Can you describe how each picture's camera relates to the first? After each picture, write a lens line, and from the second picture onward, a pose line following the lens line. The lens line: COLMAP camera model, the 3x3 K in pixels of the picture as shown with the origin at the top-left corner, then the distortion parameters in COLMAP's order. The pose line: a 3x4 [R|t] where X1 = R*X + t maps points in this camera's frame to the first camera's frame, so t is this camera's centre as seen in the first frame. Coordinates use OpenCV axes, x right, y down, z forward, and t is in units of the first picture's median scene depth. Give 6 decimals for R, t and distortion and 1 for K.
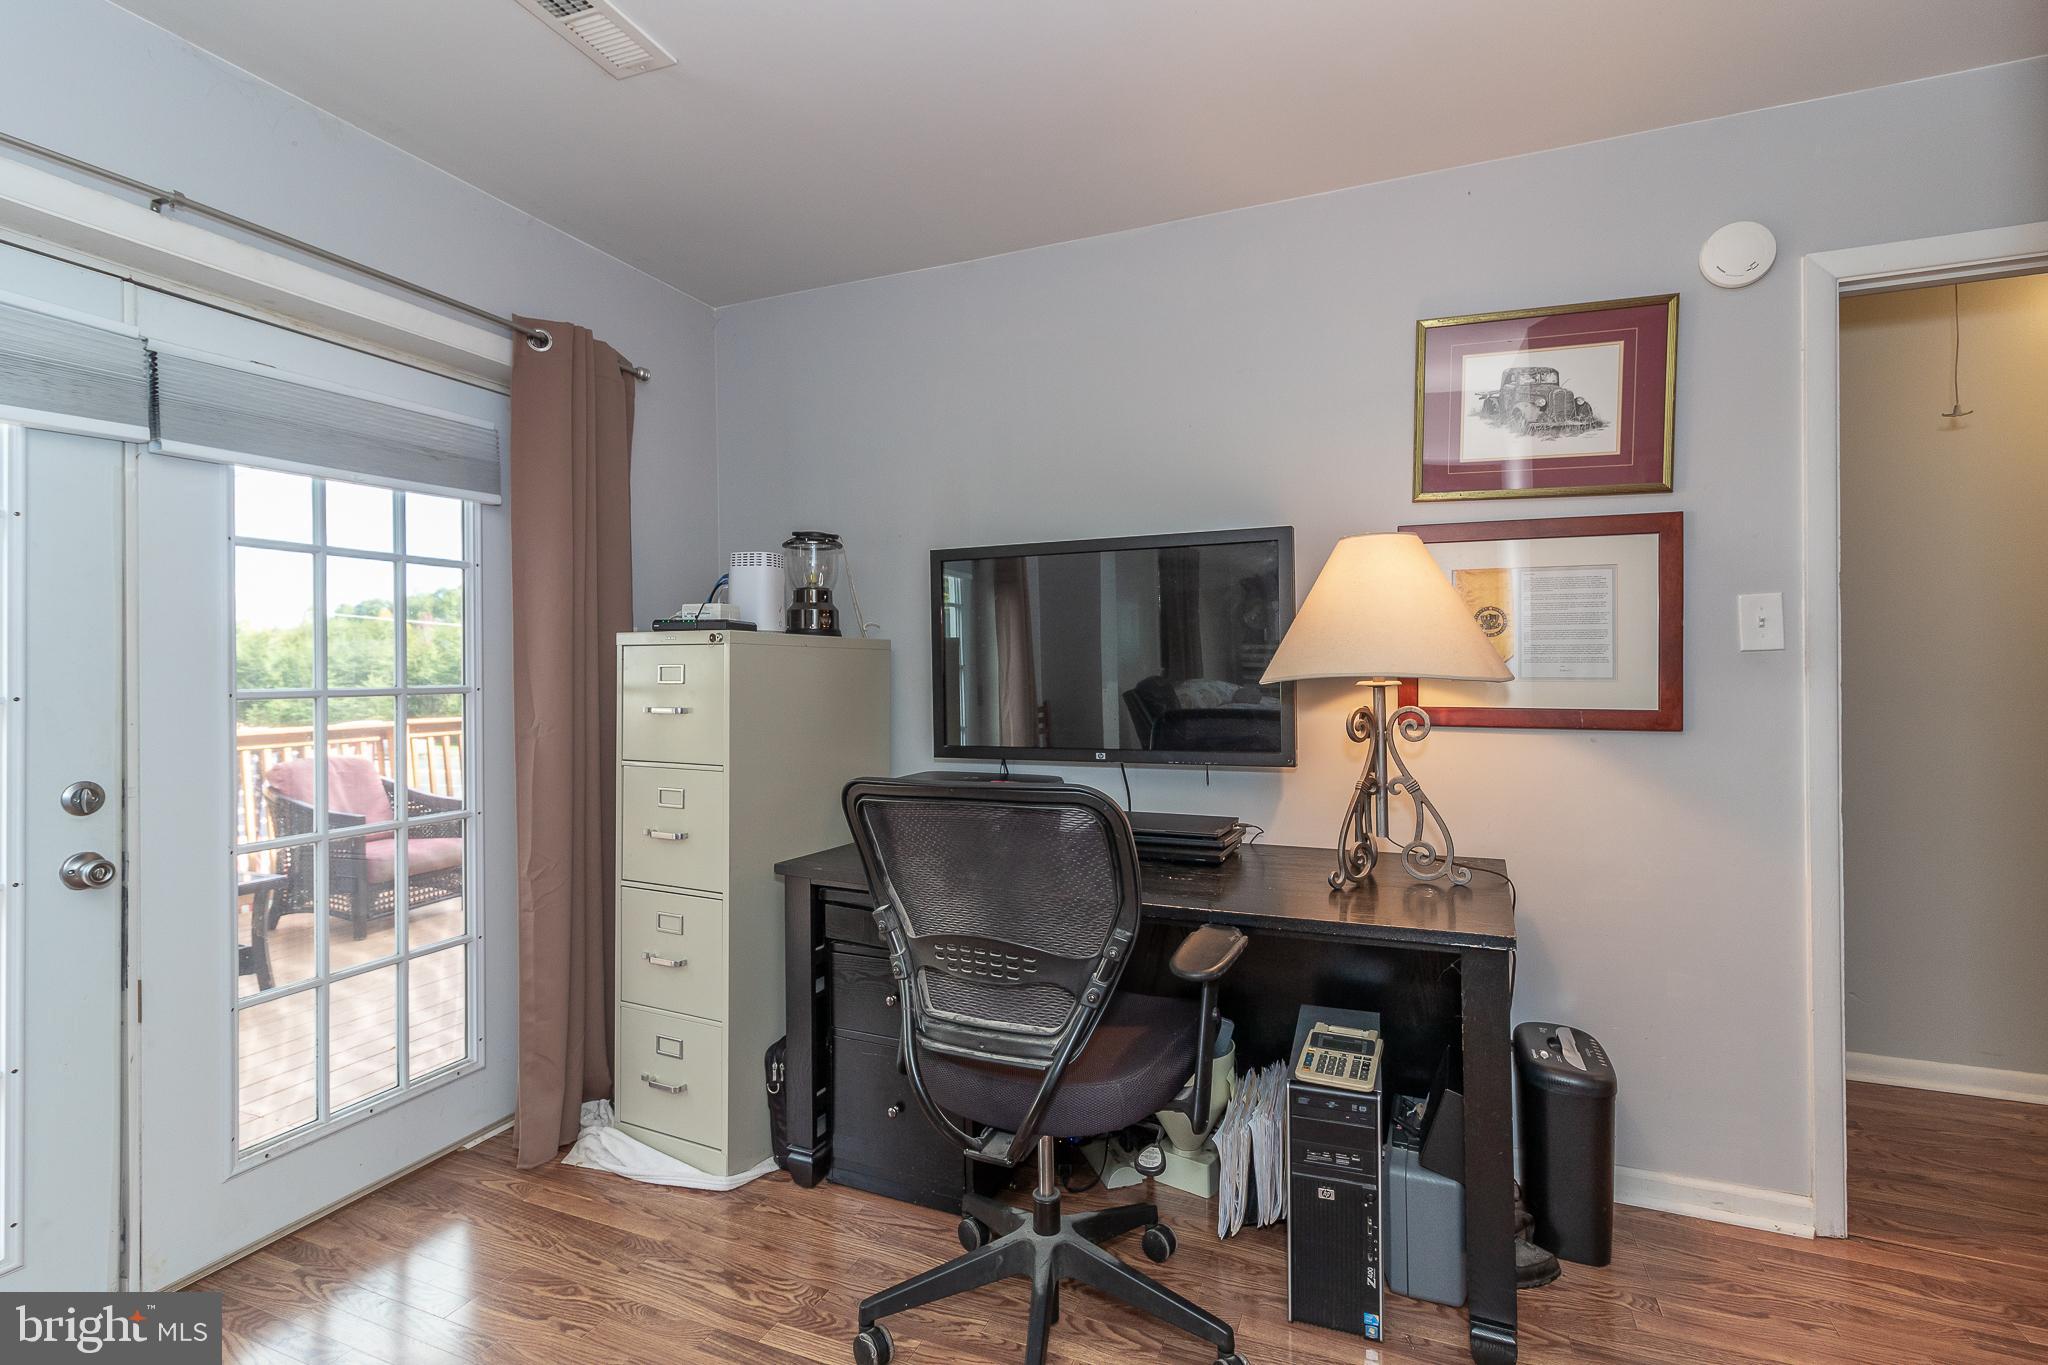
lens RADIAL K [[958.2, 0, 1031.8], [0, 958.2, 677.7], [0, 0, 1]] dist [-0.002535, 0.001825]
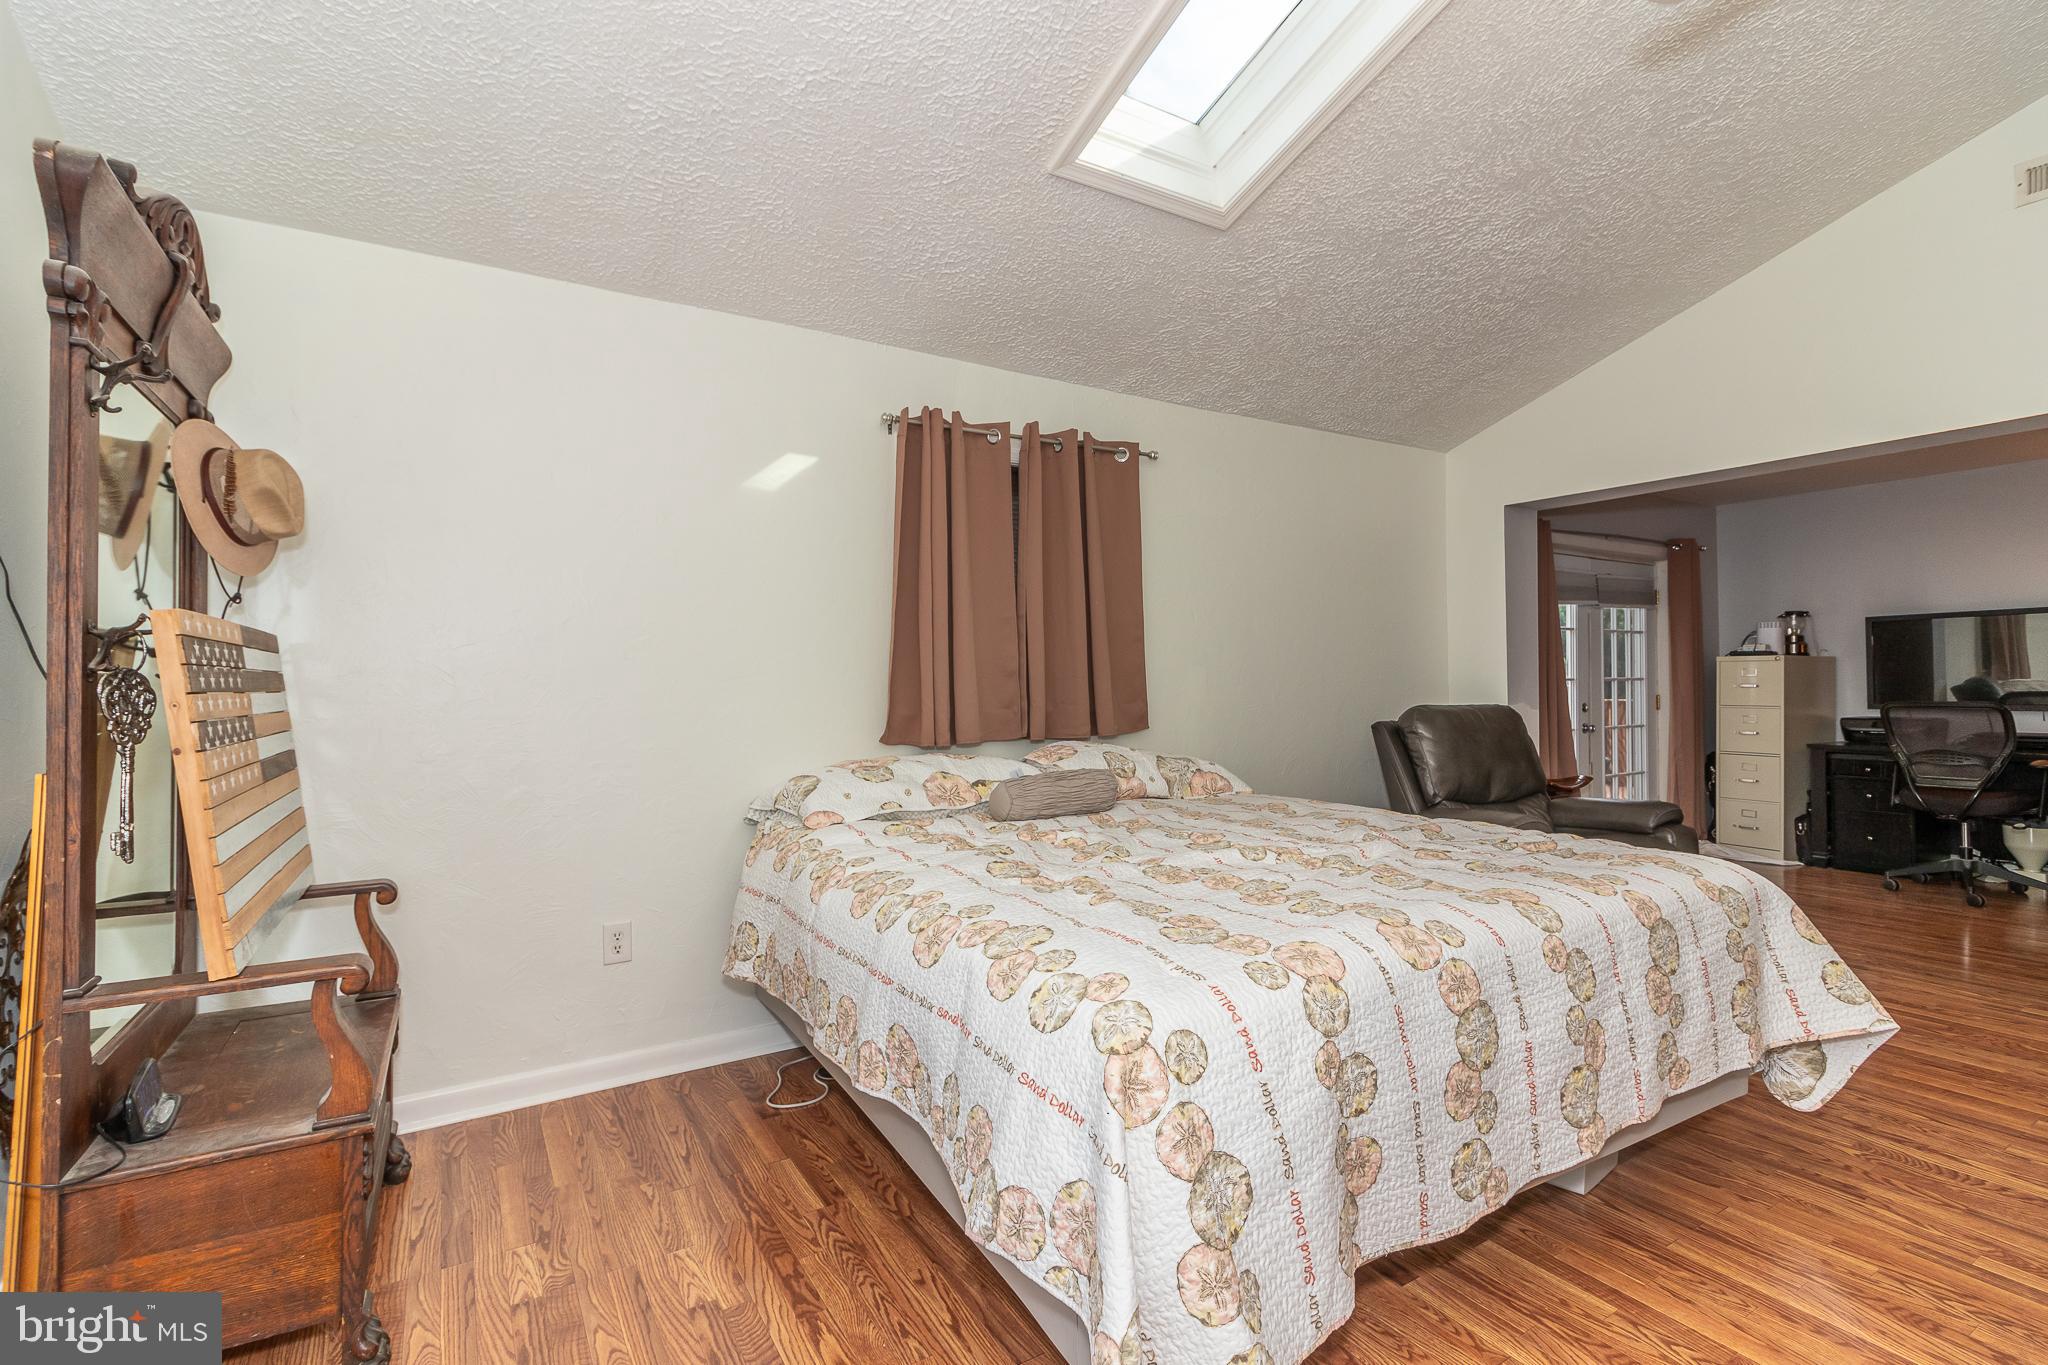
lens RADIAL K [[958.2, 0, 1010.9], [0, 958.2, 671.4], [0, 0, 1]] dist [-0.002535, 0.001825]
pose [[0.802934, -0.010359, -0.595978, -0.387914], [-0.002458, 0.999783, -0.020690, 0.047215], [0.596063, 0.018078, 0.802734, -2.057974]]
